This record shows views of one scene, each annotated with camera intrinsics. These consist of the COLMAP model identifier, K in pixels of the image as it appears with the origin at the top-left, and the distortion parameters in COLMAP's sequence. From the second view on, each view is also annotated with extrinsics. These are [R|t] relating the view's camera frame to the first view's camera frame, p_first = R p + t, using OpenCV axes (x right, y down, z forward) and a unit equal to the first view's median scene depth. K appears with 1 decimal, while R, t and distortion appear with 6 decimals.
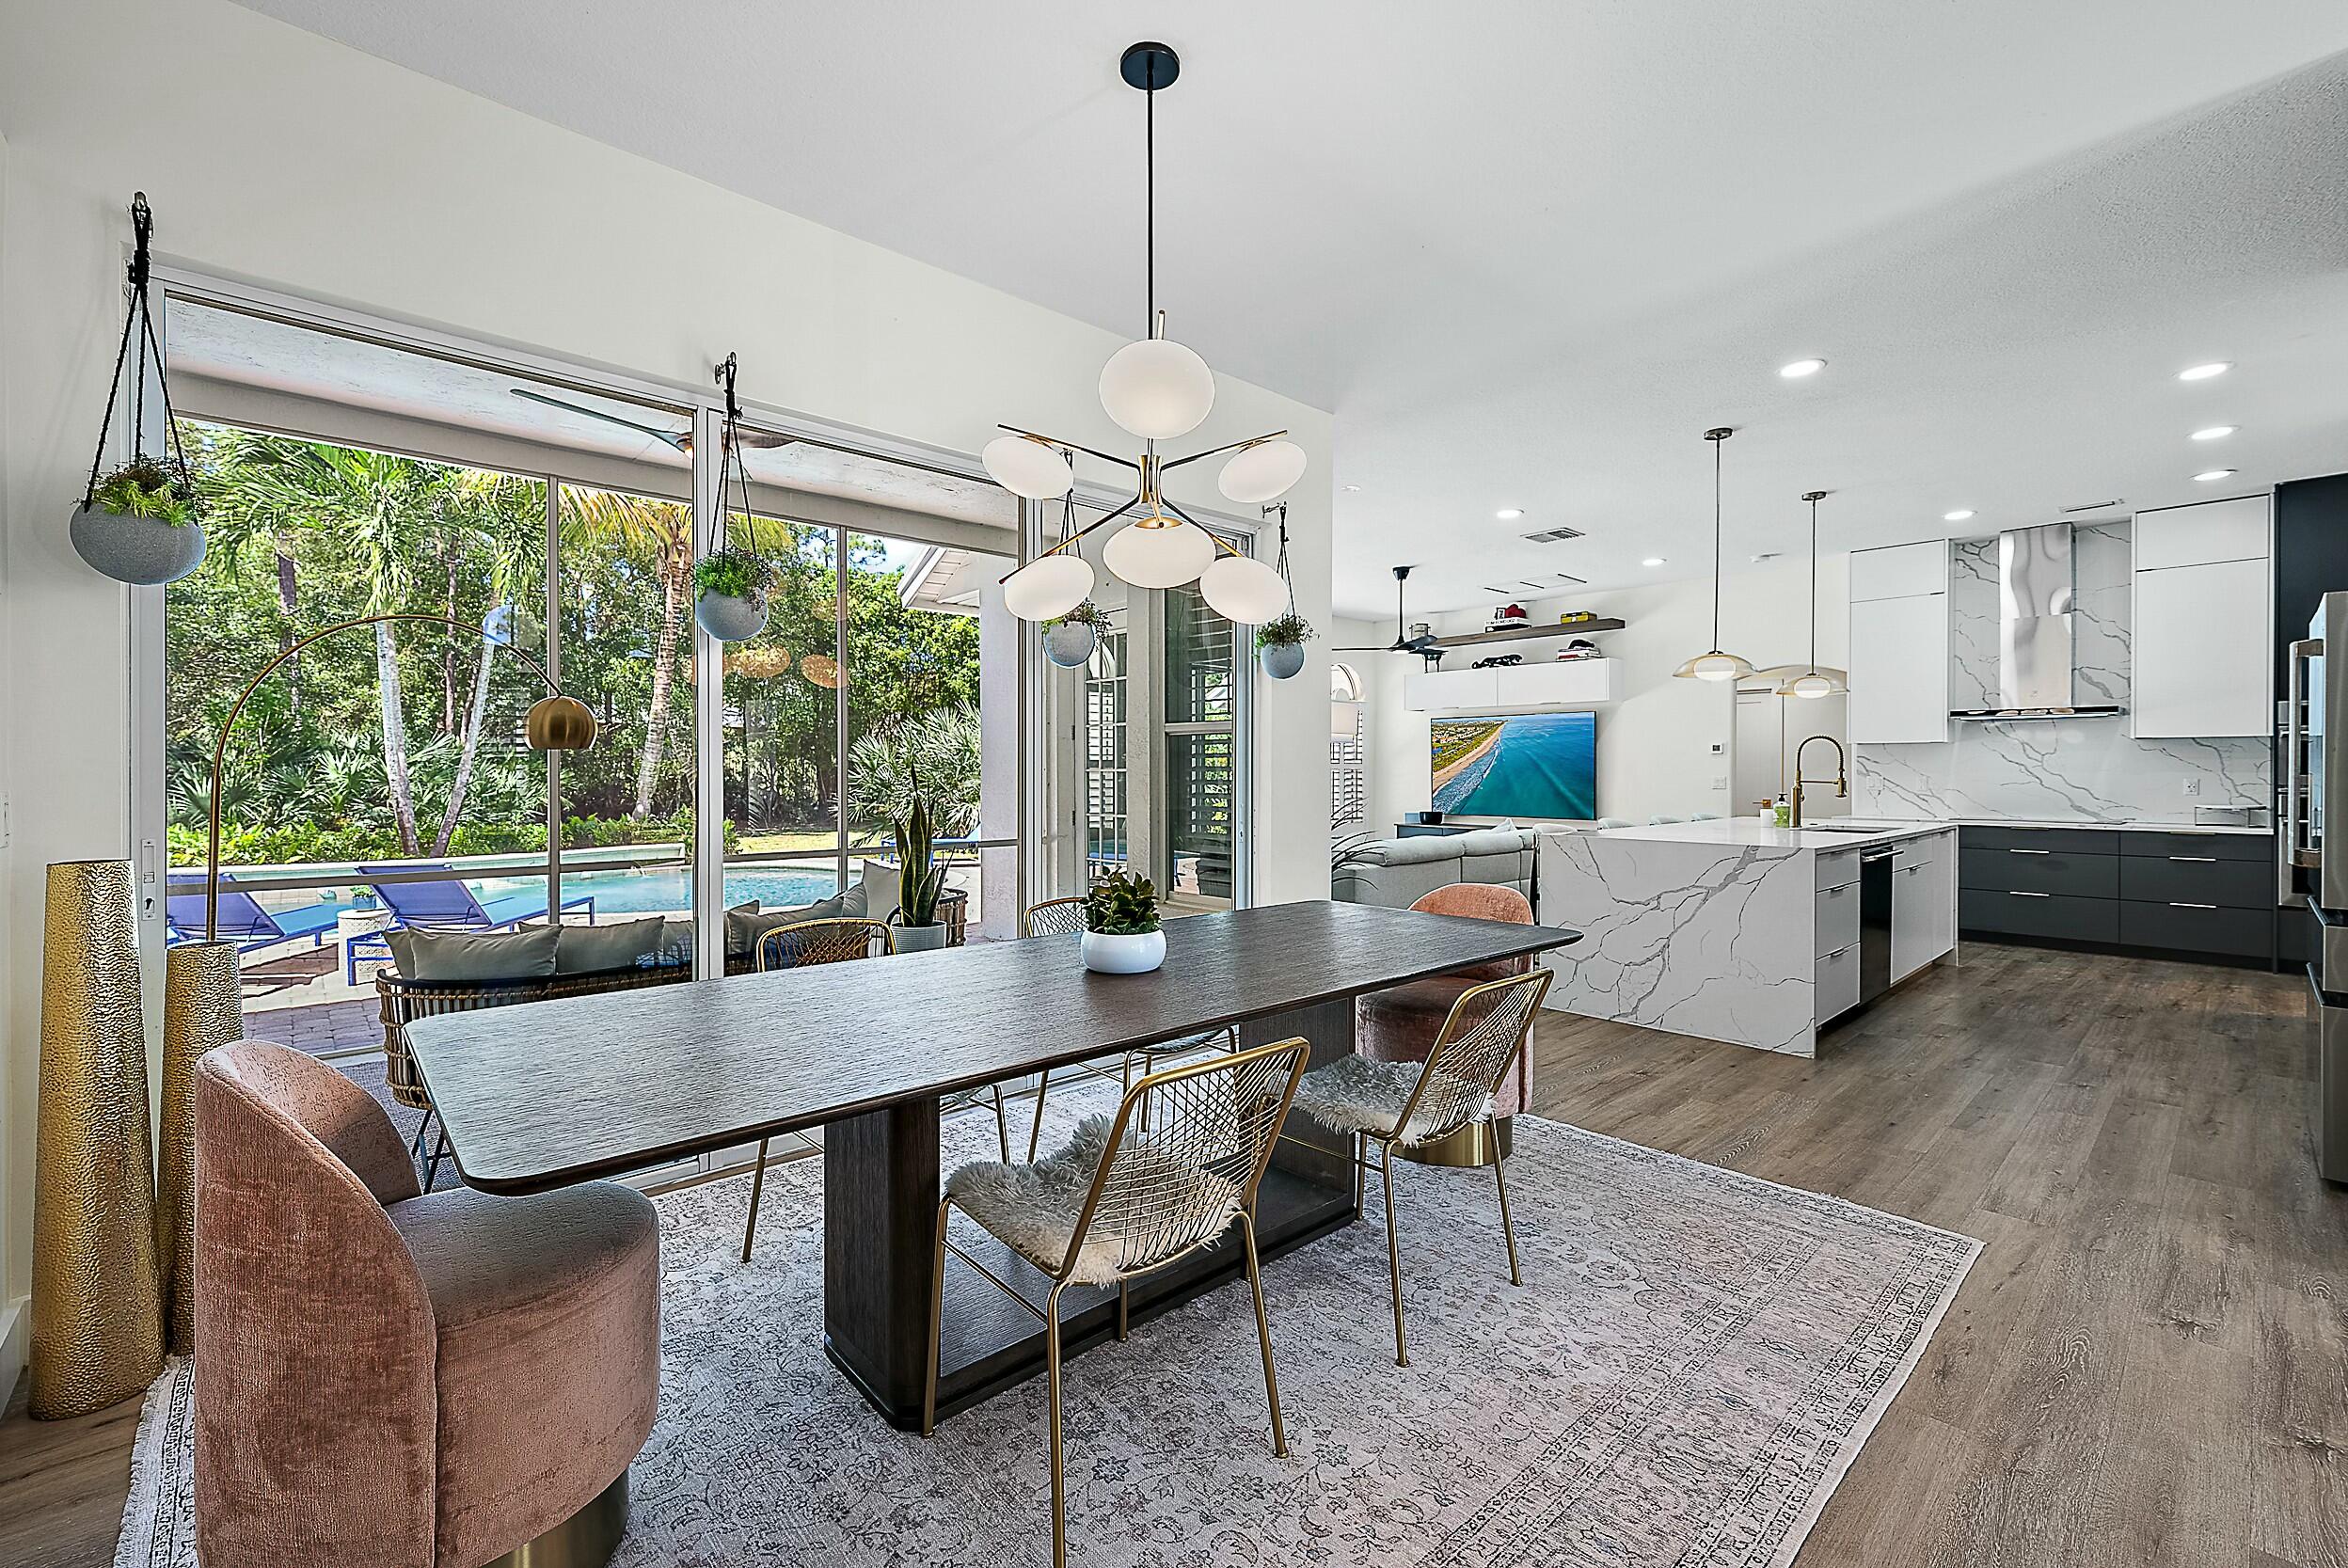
lens RADIAL K [[977.7, 0, 1188.5], [0, 977.7, 774.8], [0, 0, 1]] dist [-0.000896, -0.000124]
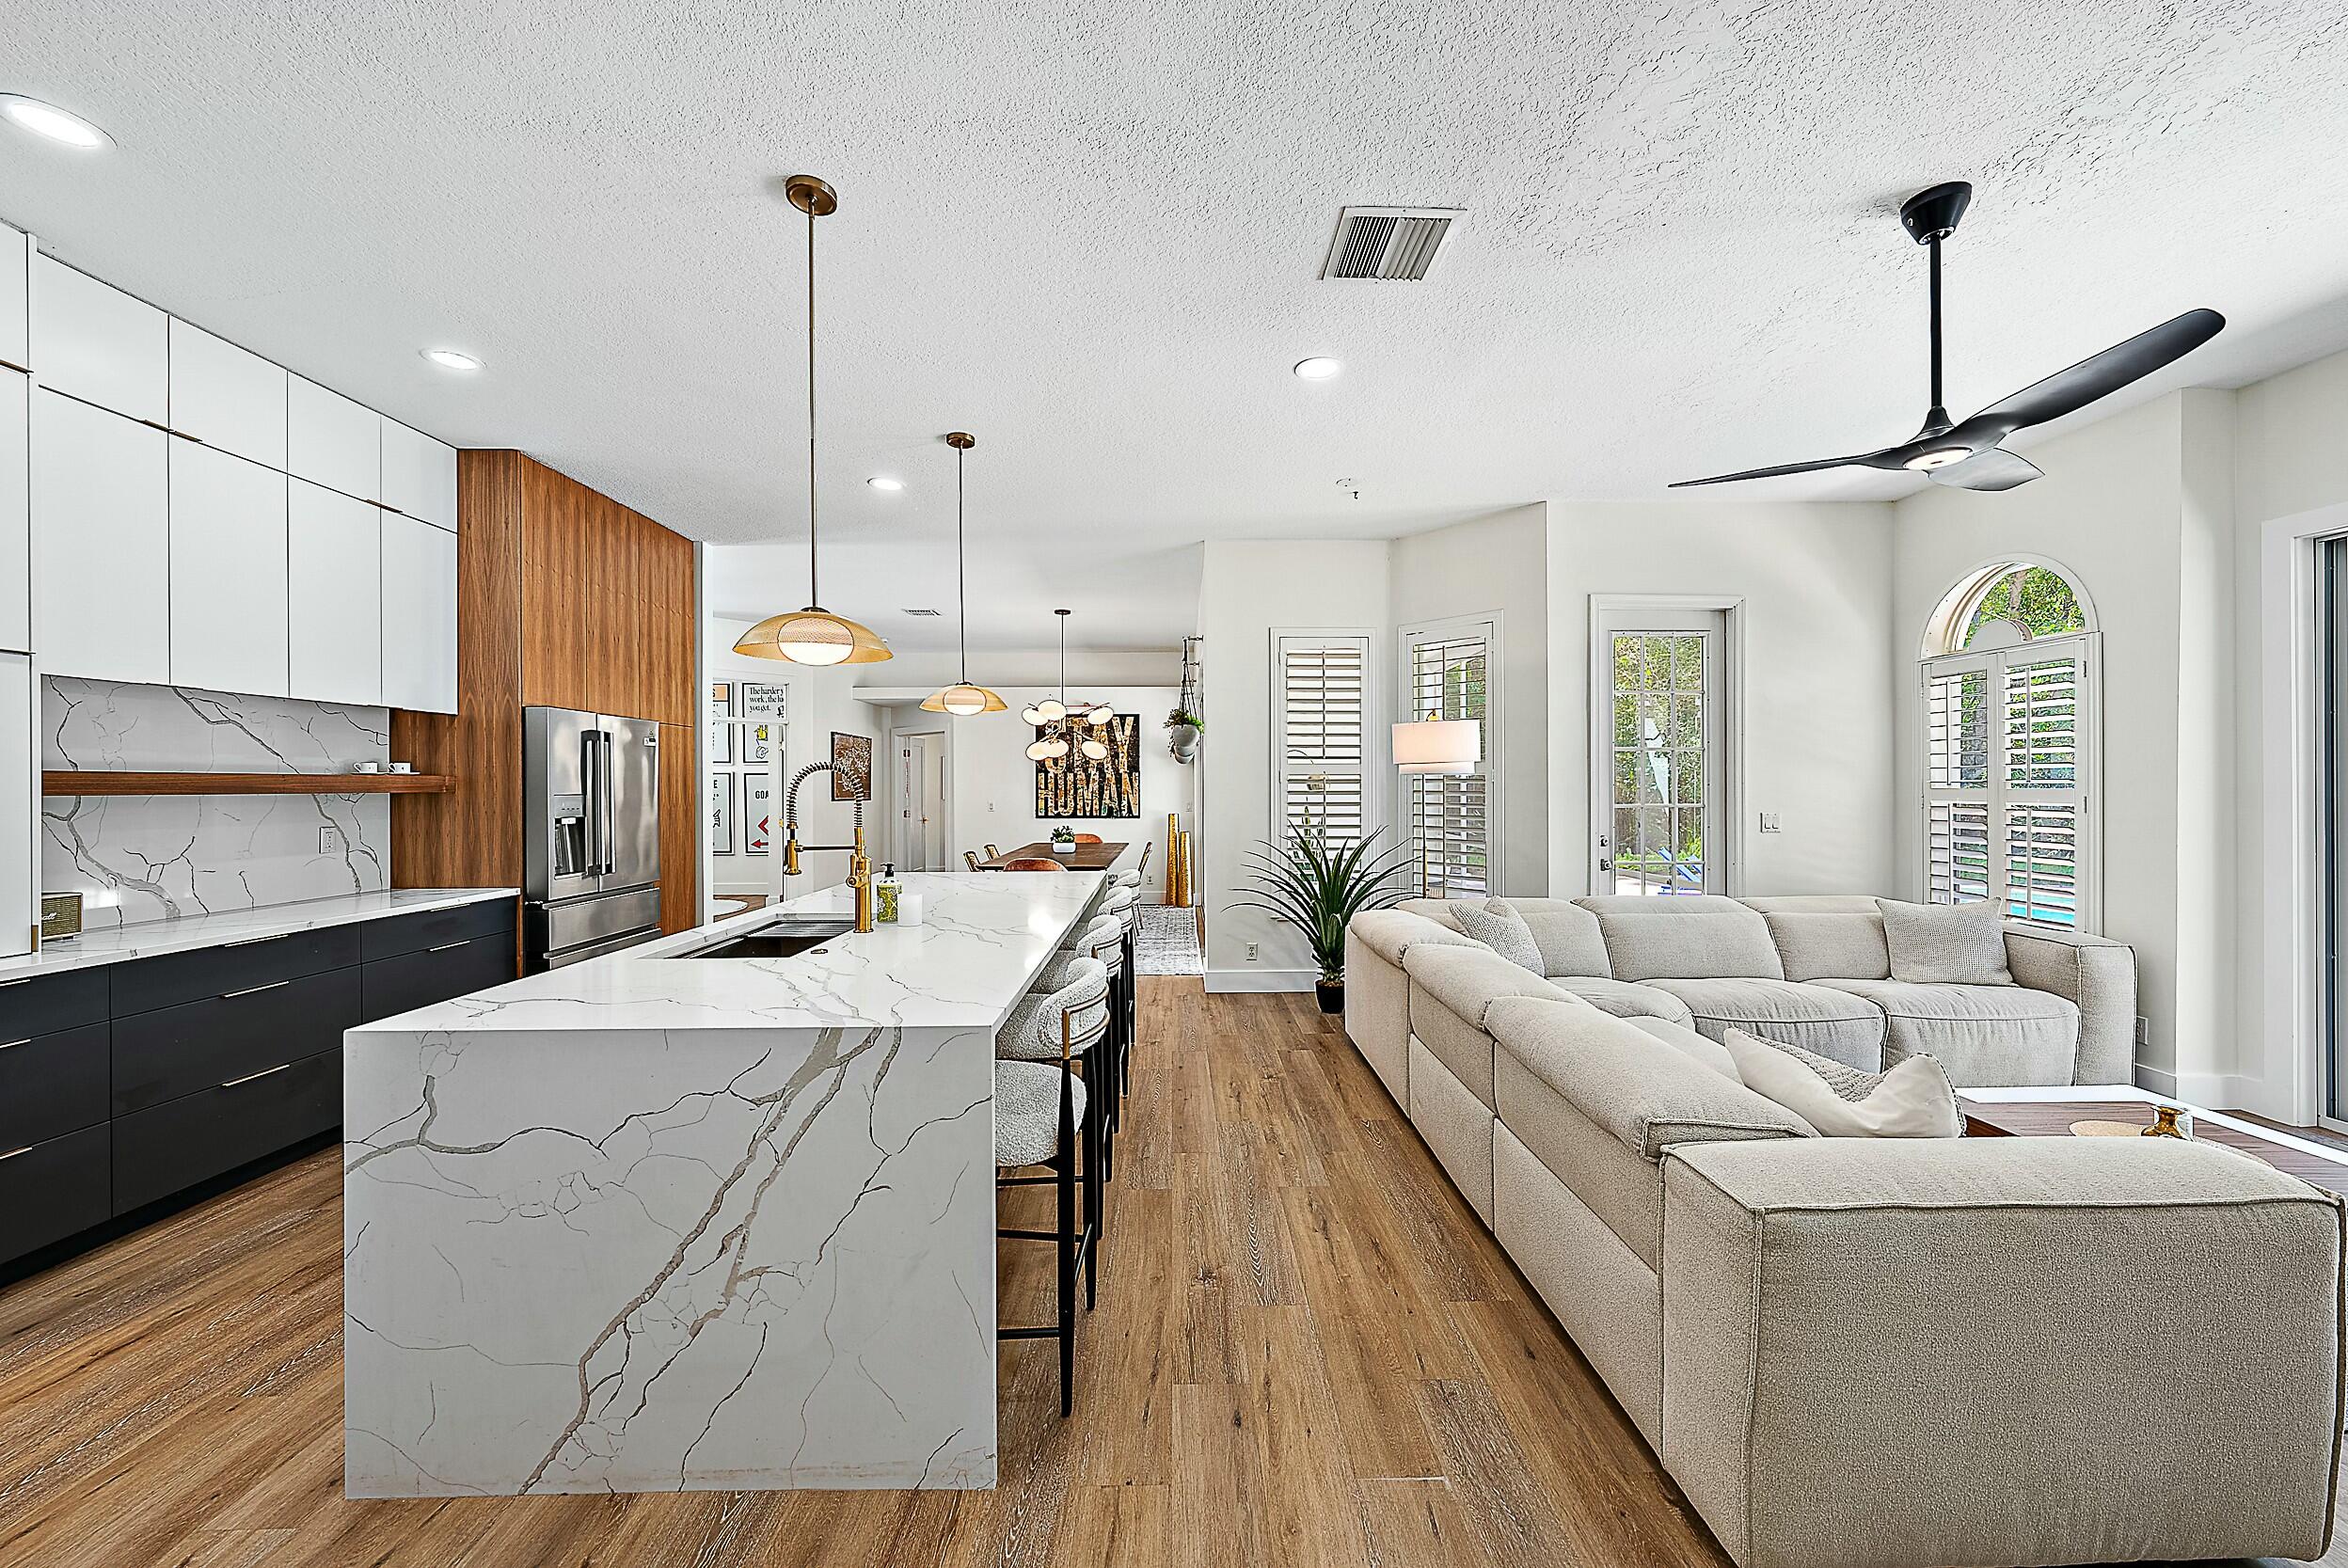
lens RADIAL K [[849.7, 0, 1174.0], [0, 849.7, 784.0], [0, 0, 1]] dist [0.000450, 0.000089]
pose [[-0.663242, 0.002393, -0.748401, 1.556405], [0.005570, 0.999983, -0.001739, -0.047932], [0.748385, -0.005322, -0.663244, 2.607824]]
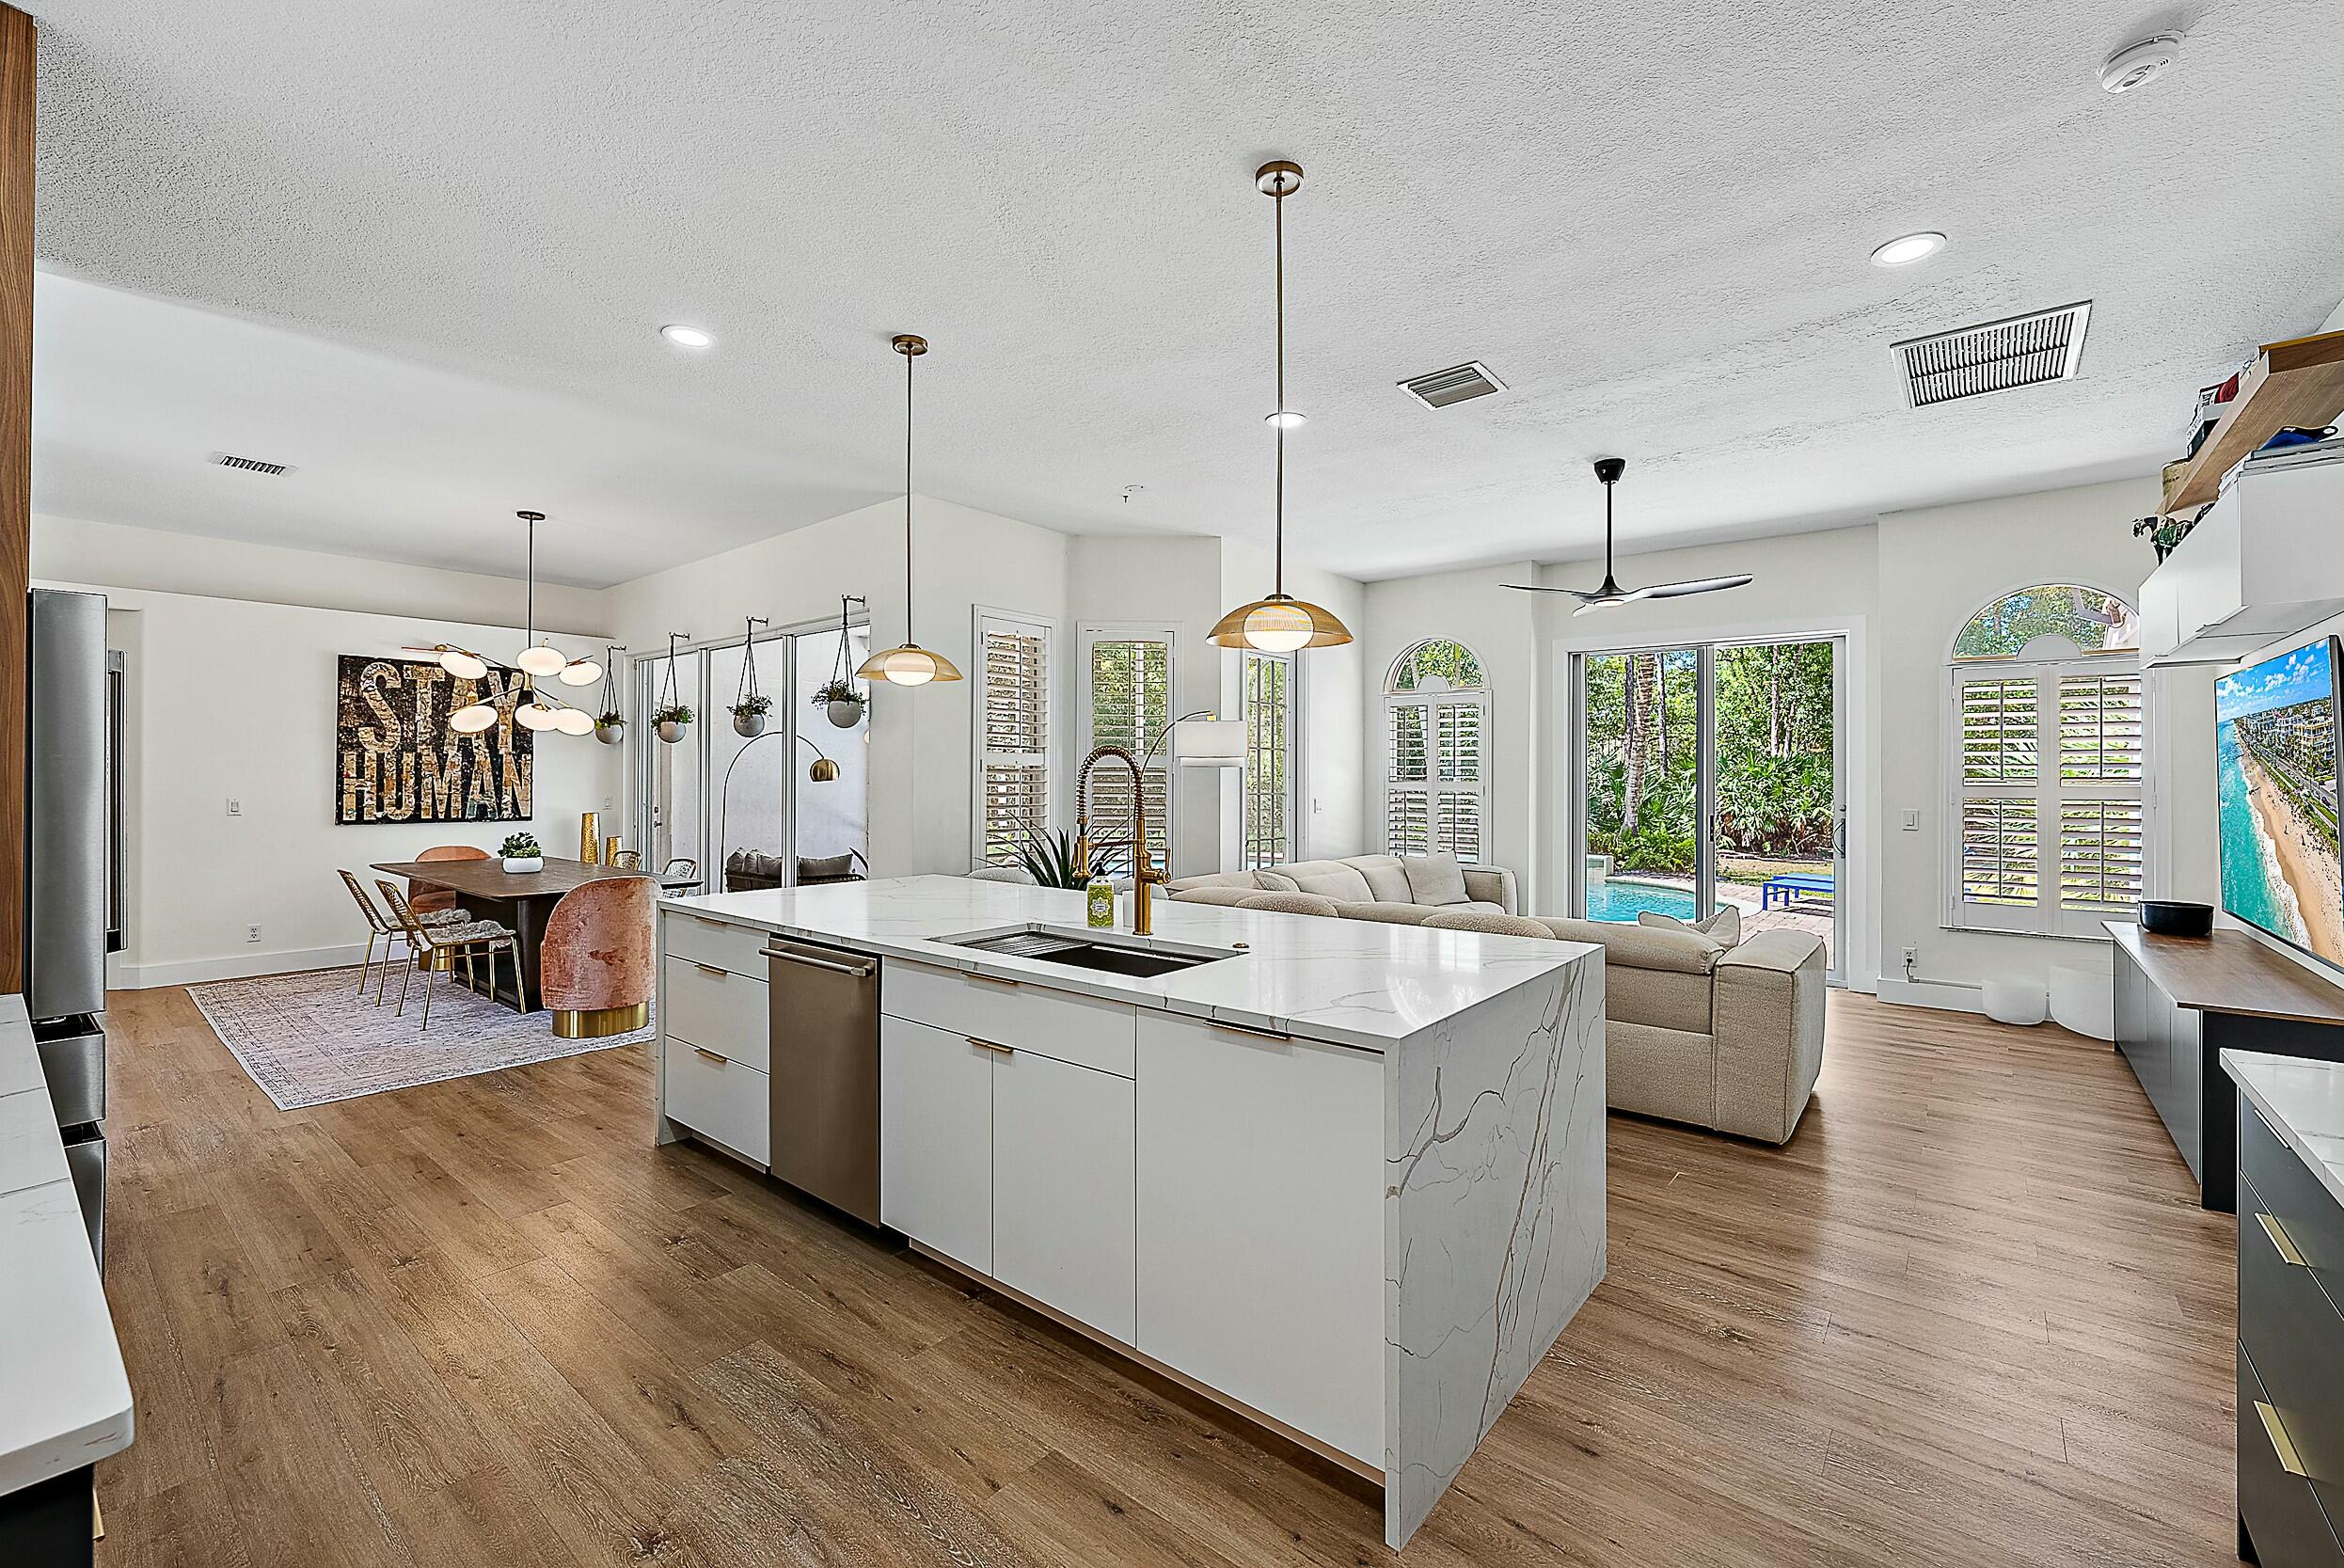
lens RADIAL K [[976.1, 0, 1186.5], [0, 976.1, 774.8], [0, 0, 1]] dist [-0.000896, -0.000124]
pose [[0.150371, -0.000614, -0.988629, 2.010534], [-0.003833, 0.999992, -0.001204, -0.047843], [0.988622, 0.003970, 0.150367, 1.713692]]
